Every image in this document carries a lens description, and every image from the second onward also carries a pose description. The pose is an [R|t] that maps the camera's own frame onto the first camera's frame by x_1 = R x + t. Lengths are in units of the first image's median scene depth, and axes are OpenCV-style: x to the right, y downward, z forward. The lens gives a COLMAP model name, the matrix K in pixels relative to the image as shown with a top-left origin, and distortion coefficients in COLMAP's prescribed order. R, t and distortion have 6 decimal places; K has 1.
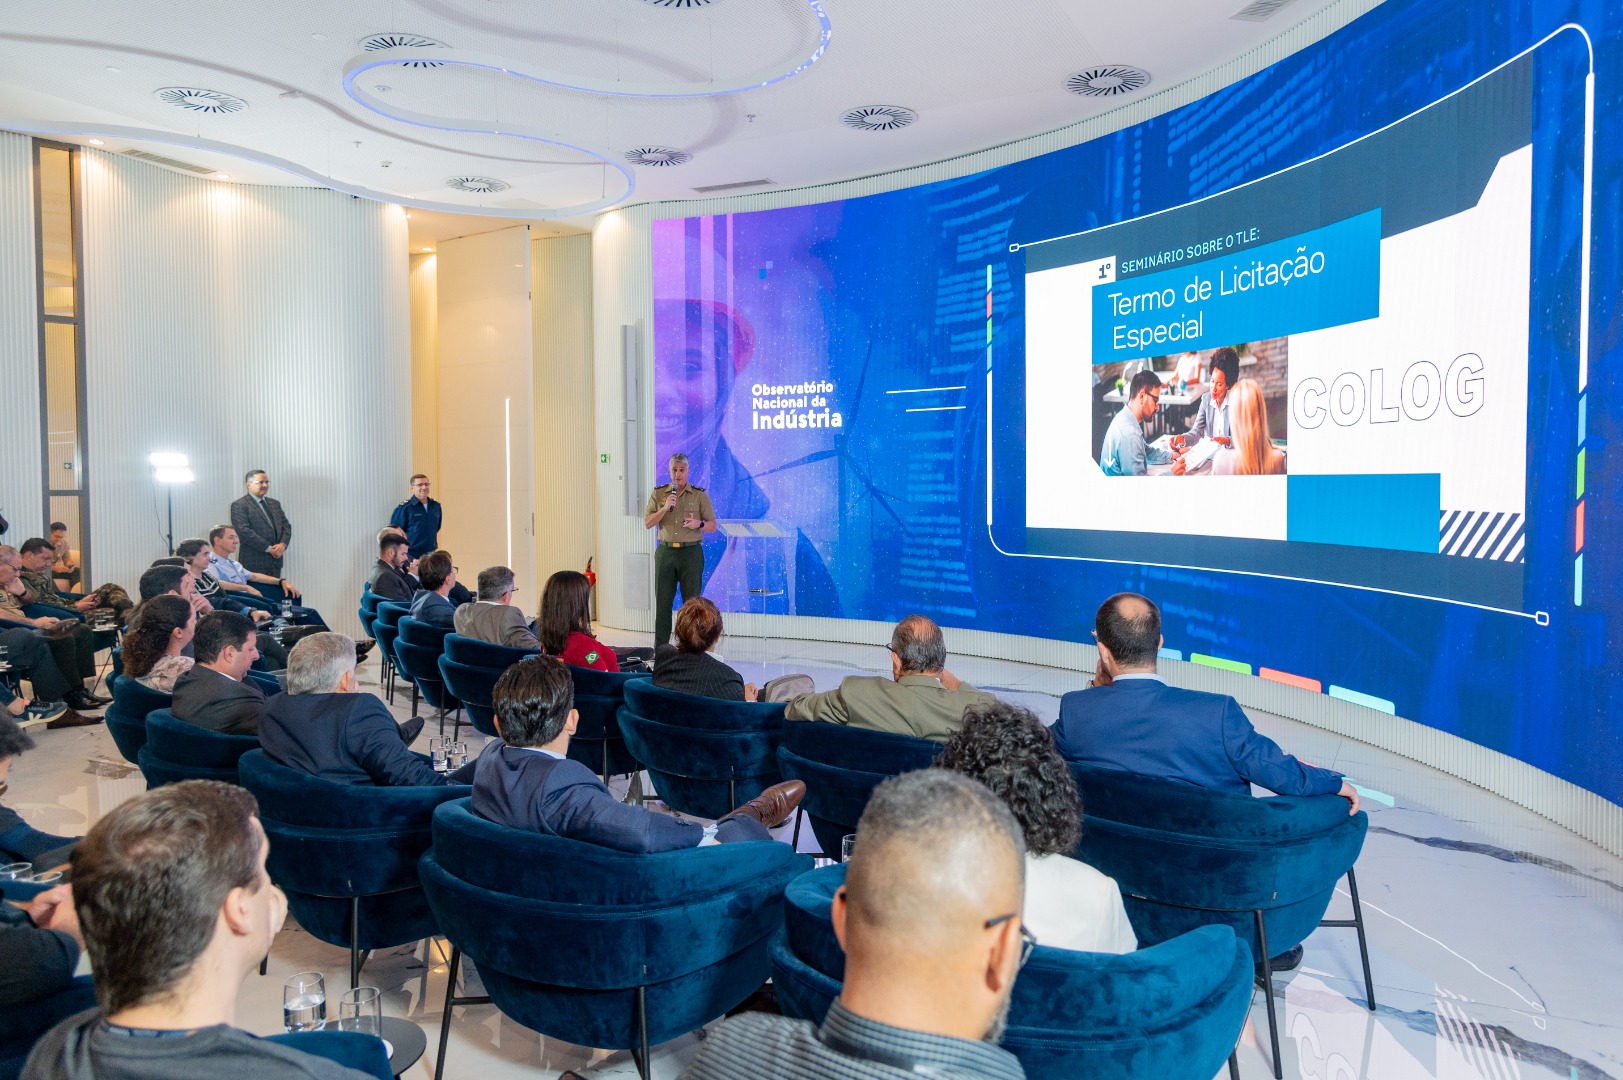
lens RADIAL K [[1123.8, 0, 810.4], [0, 1123.8, 528.2], [0, 0, 1]] dist [-0.008654, -0.011091]
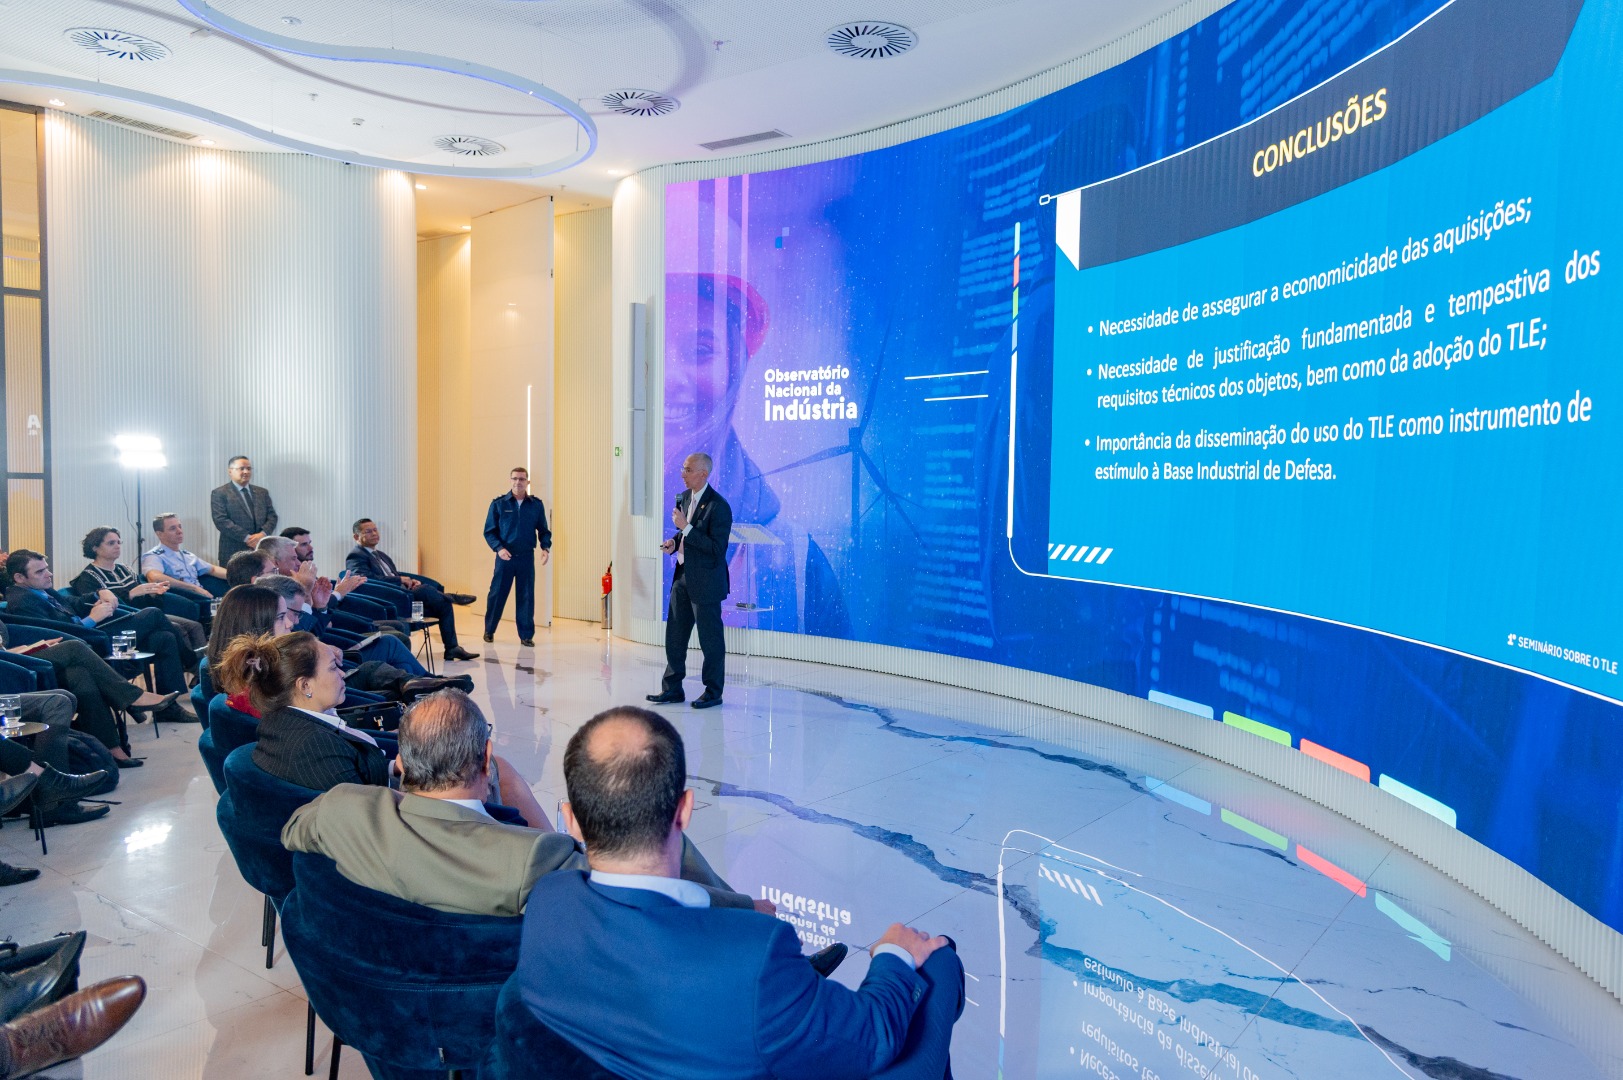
lens RADIAL K [[1123.8, 0, 812.3], [0, 1123.8, 552.1], [0, 0, 1]] dist [-0.008654, -0.011091]
pose [[0.988334, 0.031668, -0.148972, 0.134330], [-0.028848, 0.999362, 0.021052, -0.005374], [0.149544, -0.016509, 0.988617, 0.151669]]
